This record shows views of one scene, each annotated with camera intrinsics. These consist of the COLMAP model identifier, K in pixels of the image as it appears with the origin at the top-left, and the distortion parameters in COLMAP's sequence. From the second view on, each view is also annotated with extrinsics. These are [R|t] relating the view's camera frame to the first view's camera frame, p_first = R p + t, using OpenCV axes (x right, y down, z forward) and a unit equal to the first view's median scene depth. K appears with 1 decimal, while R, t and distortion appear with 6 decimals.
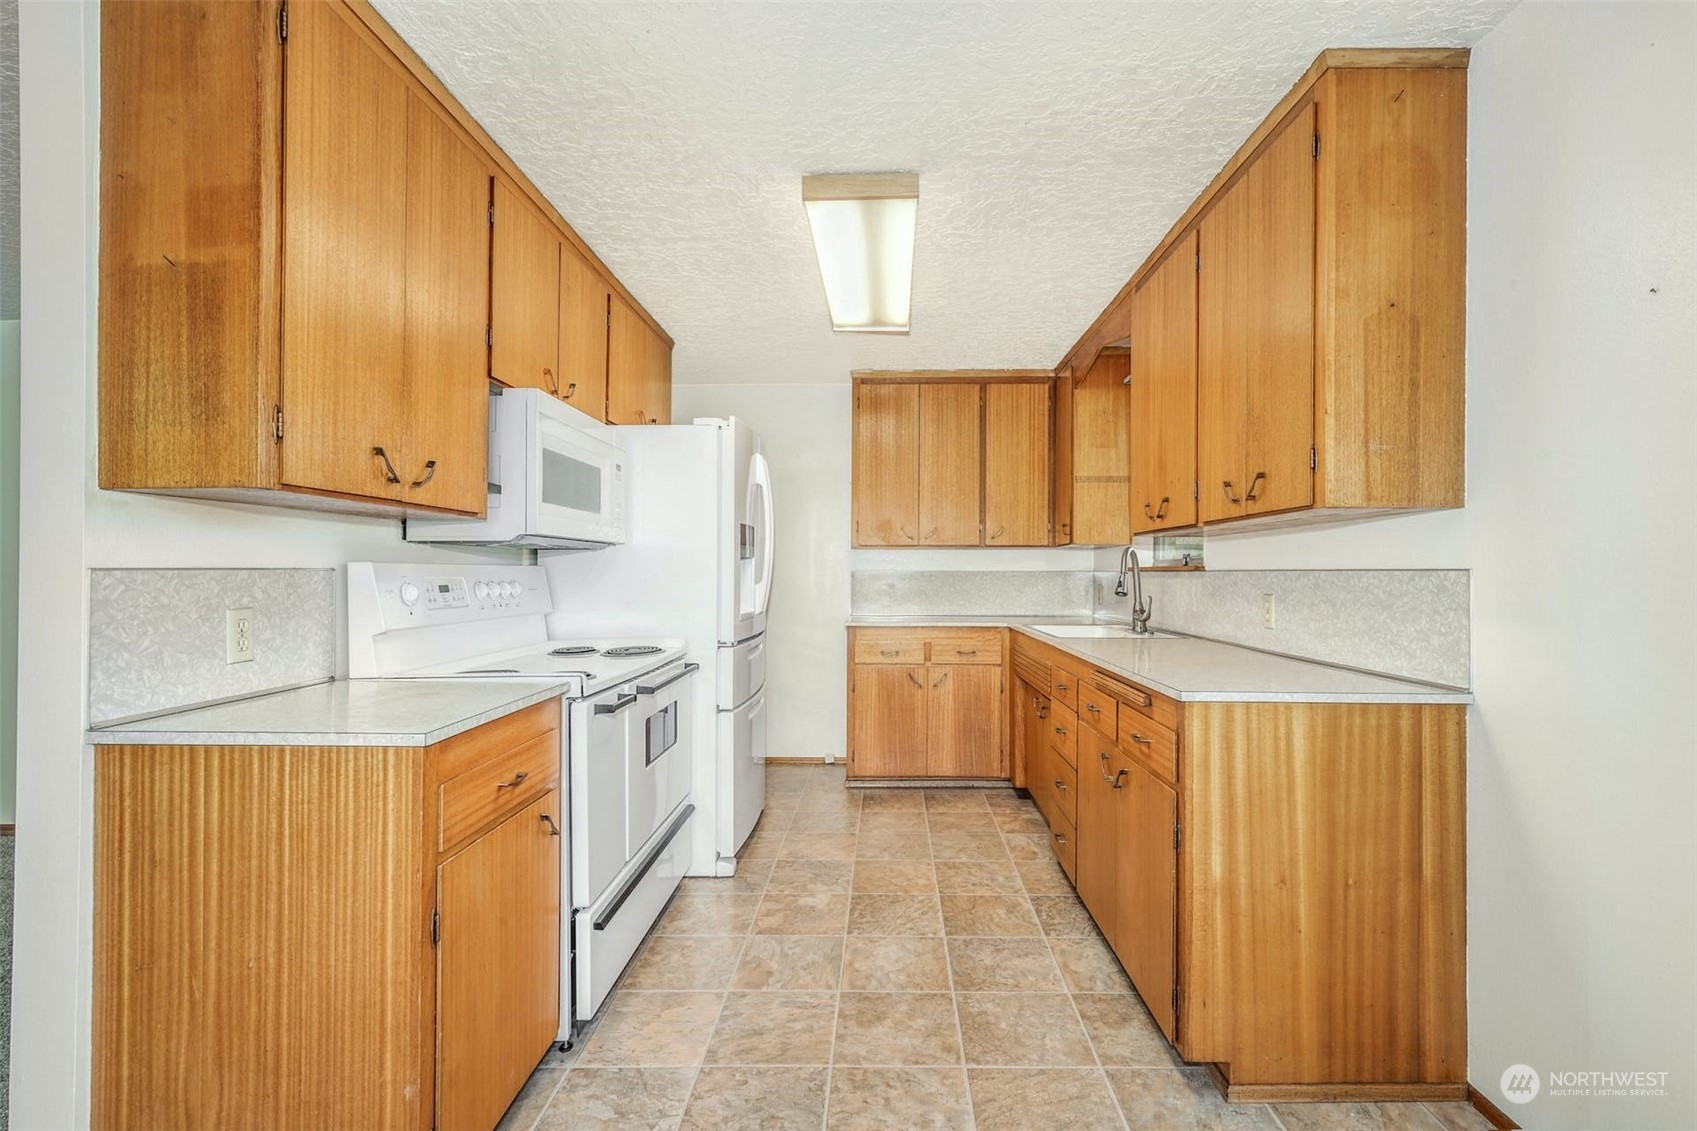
lens RADIAL K [[773.5, 0, 854.9], [0, 773.5, 569.7], [0, 0, 1]] dist [-0.000438, 0.000147]
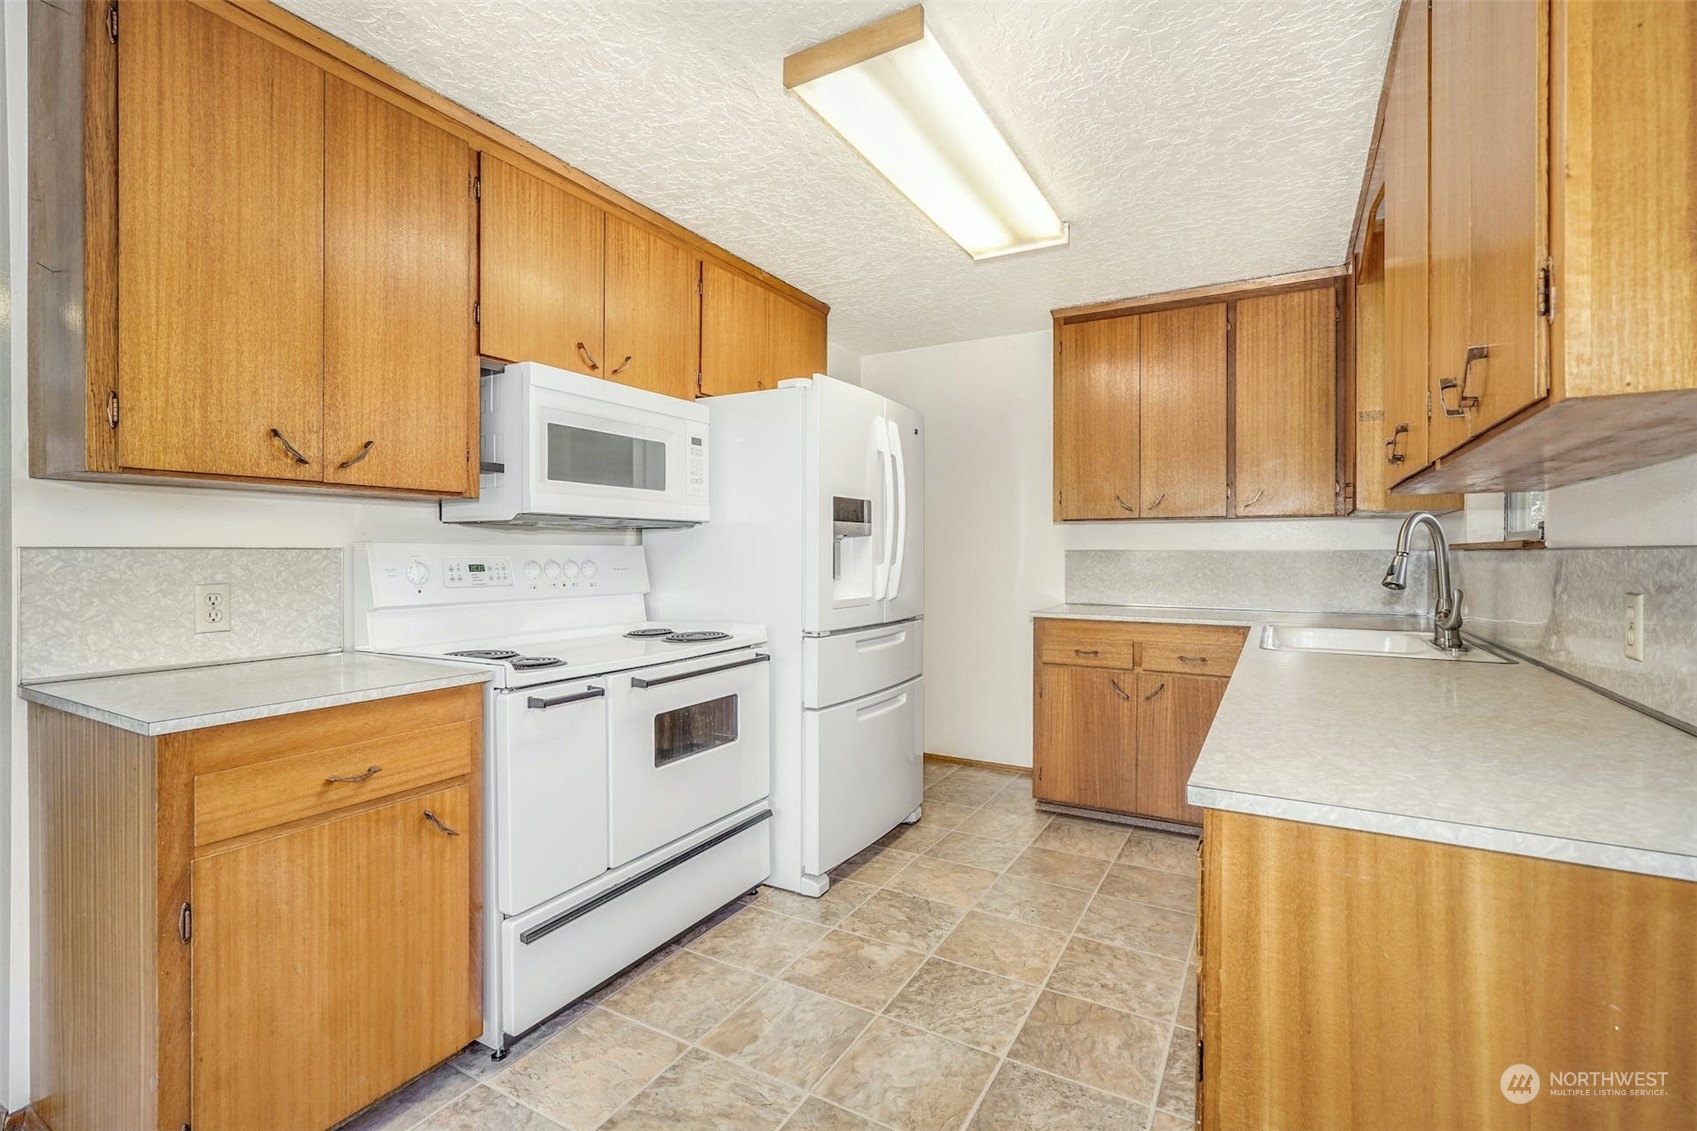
lens RADIAL K [[741.8, 0, 848.2], [0, 741.8, 552.0], [0, 0, 1]] dist [-0.000049, 0.000674]
pose [[0.872264, -0.000744, -0.489034, 0.330494], [0.001041, 0.999999, 0.000336, 0.003445], [0.489034, -0.000802, 0.872265, 0.327509]]
